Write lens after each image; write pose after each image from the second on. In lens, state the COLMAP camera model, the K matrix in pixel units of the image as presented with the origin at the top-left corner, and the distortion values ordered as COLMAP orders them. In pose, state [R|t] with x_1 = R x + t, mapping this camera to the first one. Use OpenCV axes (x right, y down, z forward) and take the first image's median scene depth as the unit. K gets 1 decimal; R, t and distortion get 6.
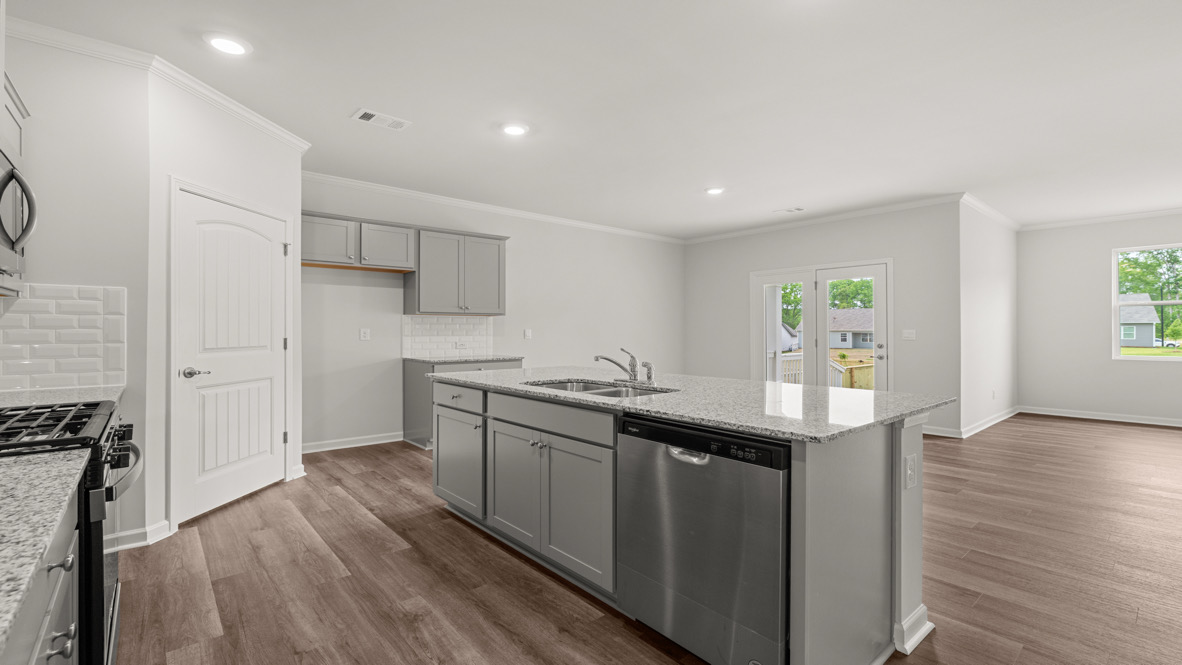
lens RADIAL K [[506.8, 0, 588.0], [0, 506.8, 327.7], [0, 0, 1]] dist [-0.006364, 0.000322]
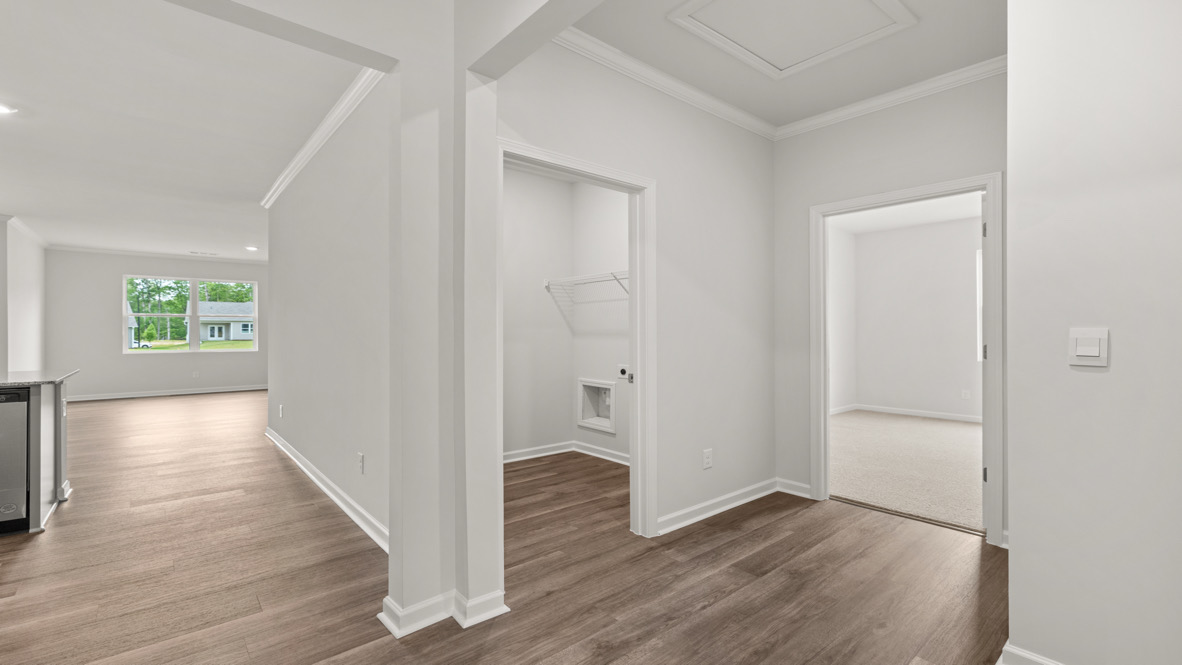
lens RADIAL K [[496.3, 0, 579.4], [0, 496.3, 331.8], [0, 0, 1]] dist [0.004673, 0.000663]
pose [[-0.005734, 0.001265, 0.999983, -0.410109], [-0.002625, 0.999996, -0.001280, -0.000103], [-0.999980, -0.002632, -0.005731, -0.303606]]
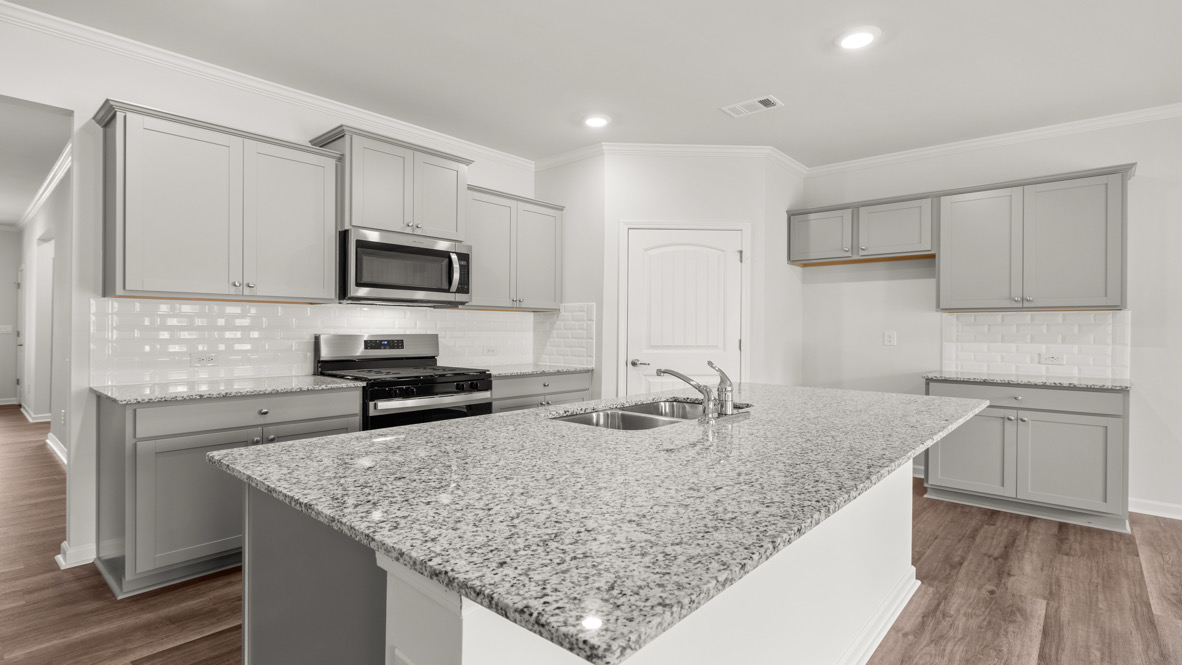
lens RADIAL K [[571.8, 0, 599.4], [0, 571.8, 327.9], [0, 0, 1]] dist [0.002406, 0.001894]
pose [[0.150441, -0.001760, -0.988617, 0.368123], [-0.002329, 0.999995, -0.002135, -0.000540], [0.988616, 0.002624, 0.150436, 0.350856]]
